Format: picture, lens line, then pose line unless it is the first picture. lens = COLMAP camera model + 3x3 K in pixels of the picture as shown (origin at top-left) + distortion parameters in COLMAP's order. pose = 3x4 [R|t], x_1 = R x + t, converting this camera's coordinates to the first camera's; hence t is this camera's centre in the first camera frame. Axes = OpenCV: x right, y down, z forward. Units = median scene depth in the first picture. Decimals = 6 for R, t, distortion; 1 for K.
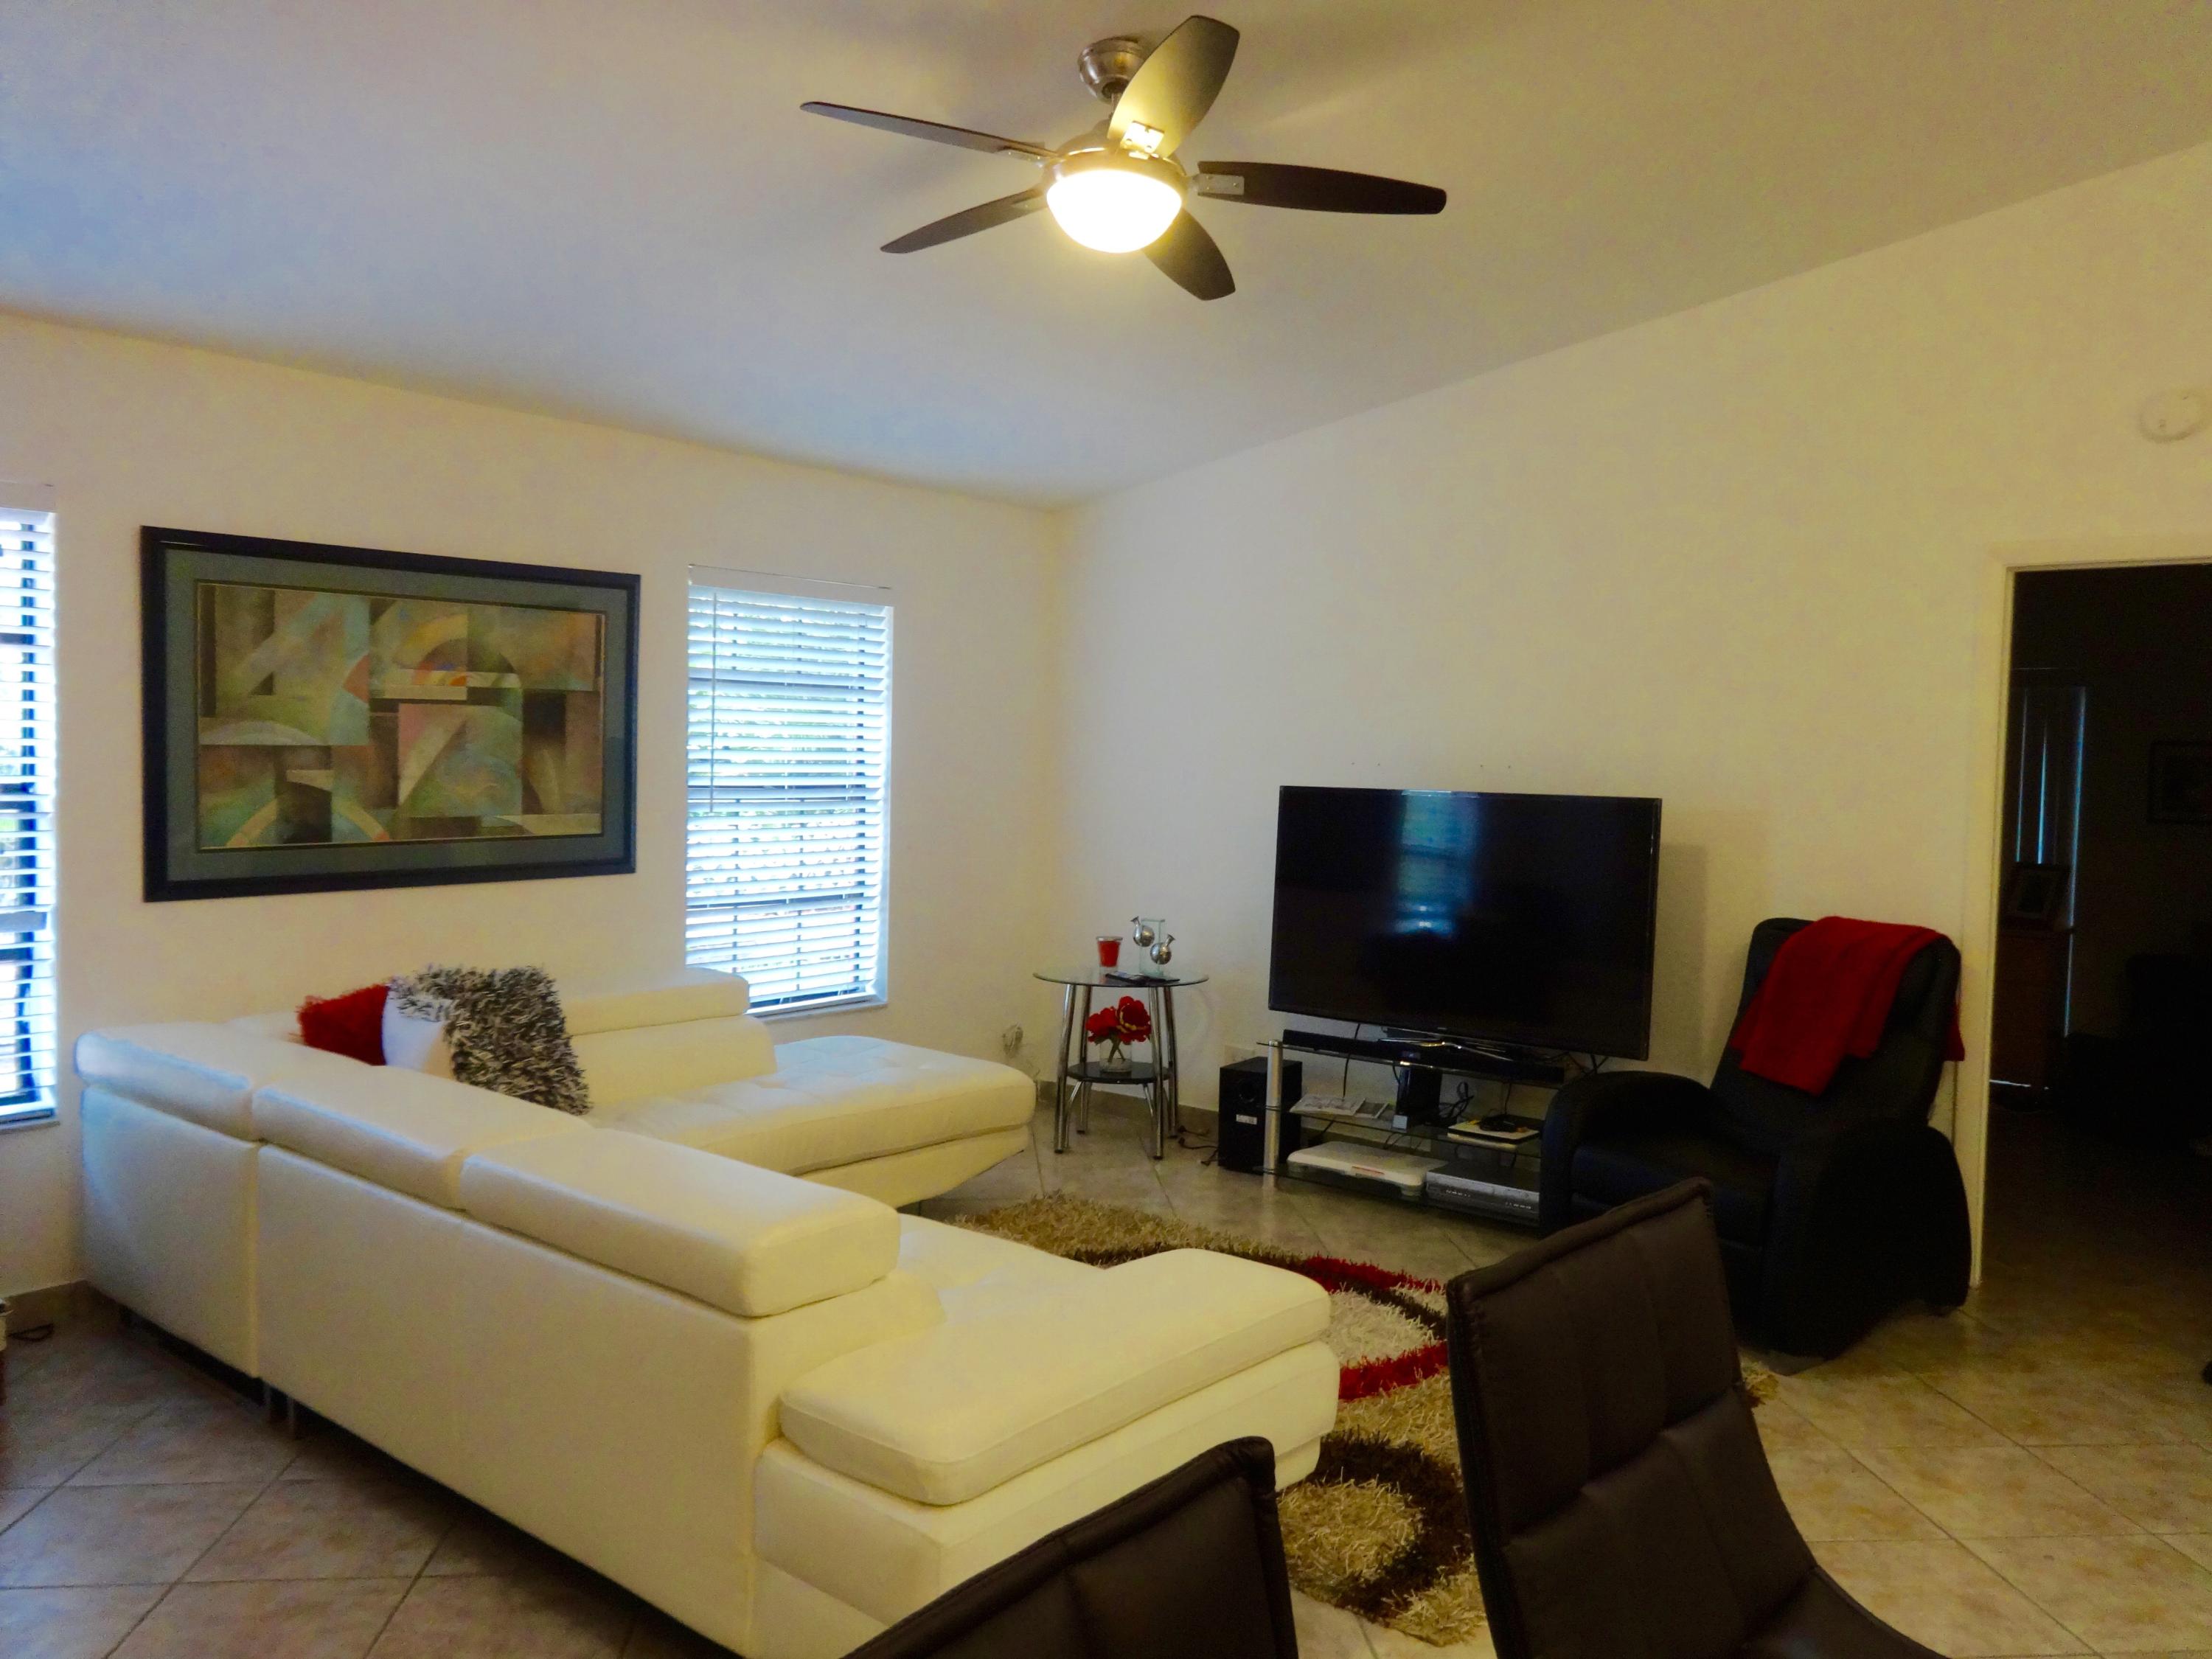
lens RADIAL K [[1652.7, 0, 1108.9], [0, 1652.7, 815.6], [0, 0, 1]] dist [-0.018492, 0.000069]
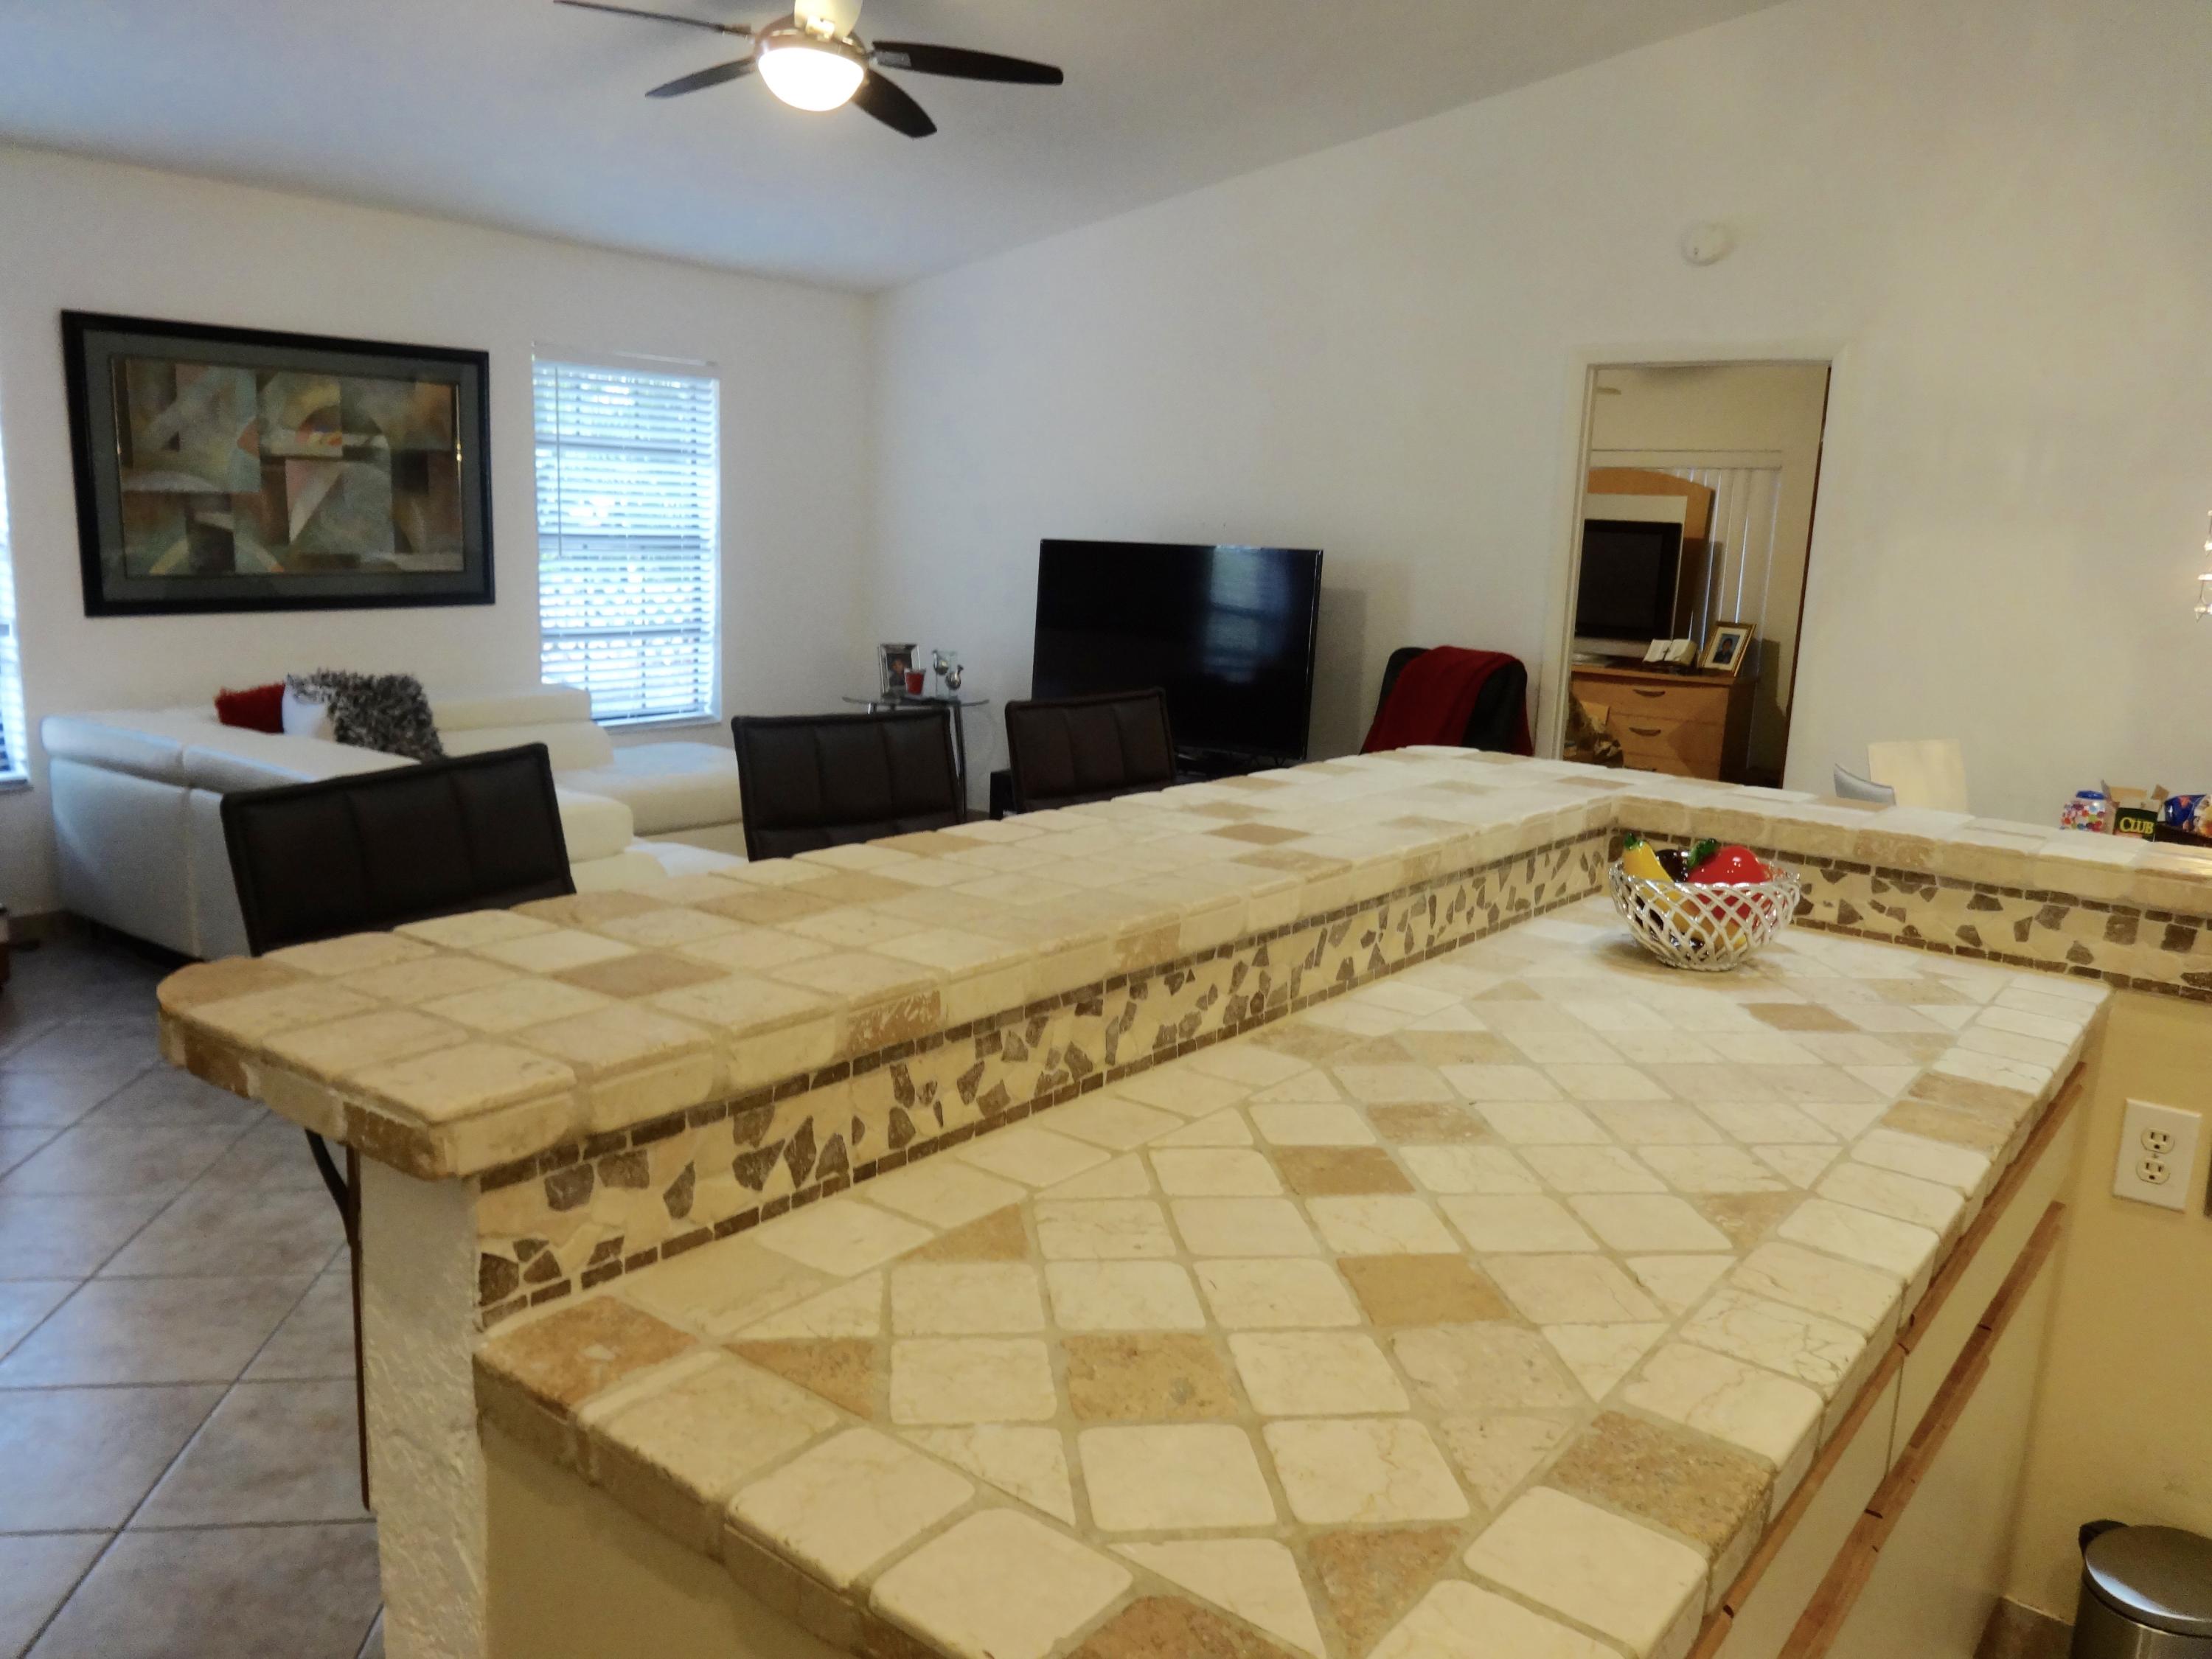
lens RADIAL K [[1652.7, 0, 1122.0], [0, 1652.7, 836.2], [0, 0, 1]] dist [-0.018492, 0.000069]
pose [[0.999143, 0.005601, 0.041017, 0.137190], [-0.011578, 0.989071, 0.146988, 0.021754], [-0.039745, -0.147337, 0.988288, -0.263757]]
